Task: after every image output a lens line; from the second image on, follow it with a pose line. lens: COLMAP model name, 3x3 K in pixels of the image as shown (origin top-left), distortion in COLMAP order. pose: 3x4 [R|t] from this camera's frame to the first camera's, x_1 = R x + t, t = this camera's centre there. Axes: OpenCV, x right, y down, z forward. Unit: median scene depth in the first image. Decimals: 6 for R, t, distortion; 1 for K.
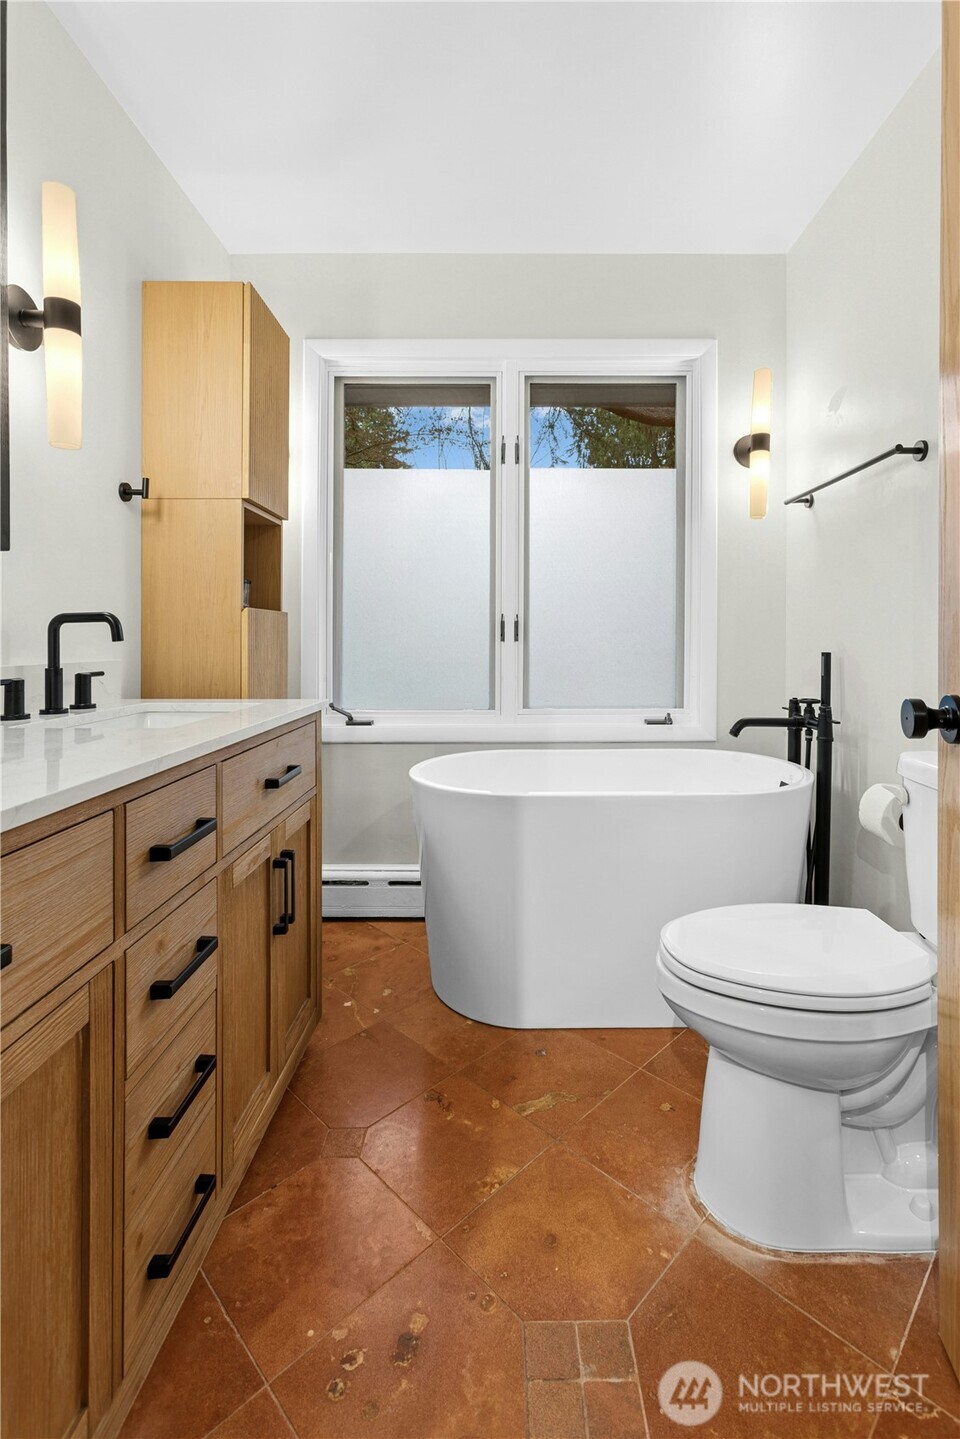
lens RADIAL K [[667.2, 0, 518.5], [0, 667.2, 657.1], [0, 0, 1]] dist [-0.025869, 0.023811]
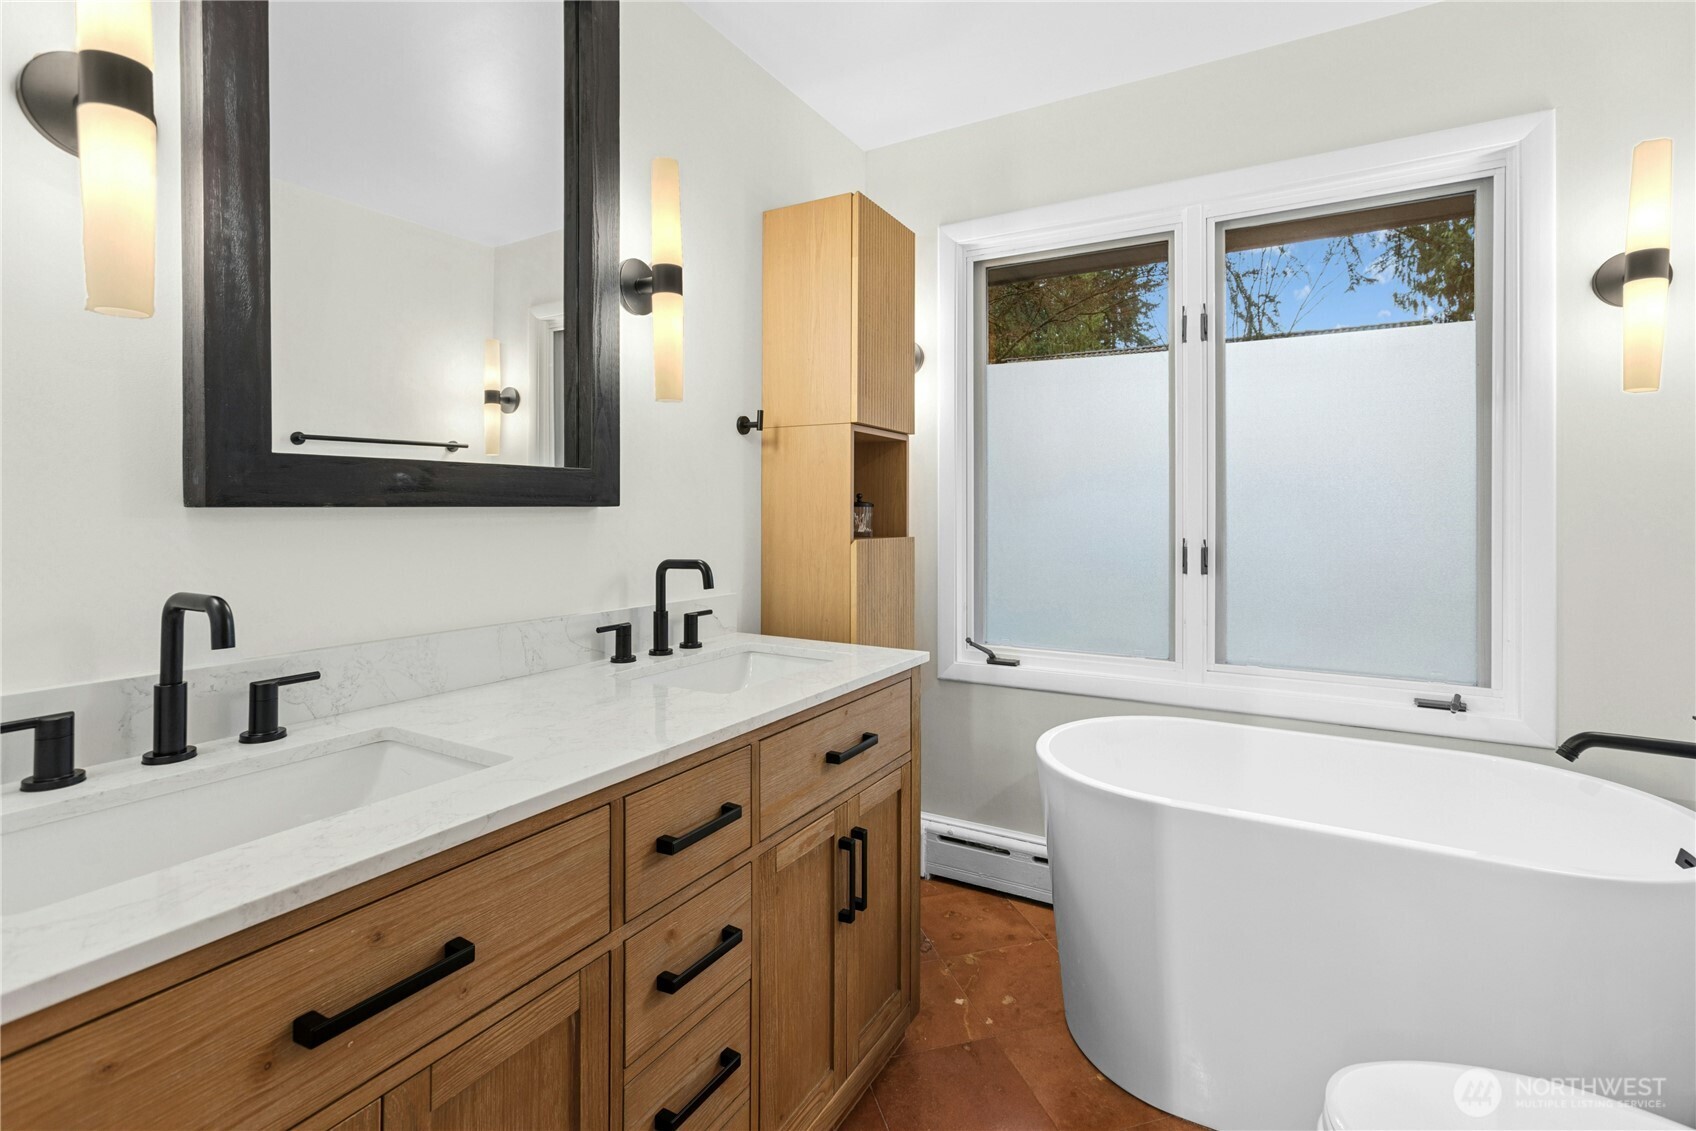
lens RADIAL K [[786.4, 0, 851.2], [0, 786.4, 530.9], [0, 0, 1]] dist [-0.025869, 0.023811]
pose [[0.867588, 0.016970, -0.496994, 0.140919], [-0.024314, 0.999670, -0.008310, -0.088327], [0.496689, 0.019294, 0.867714, 0.062924]]
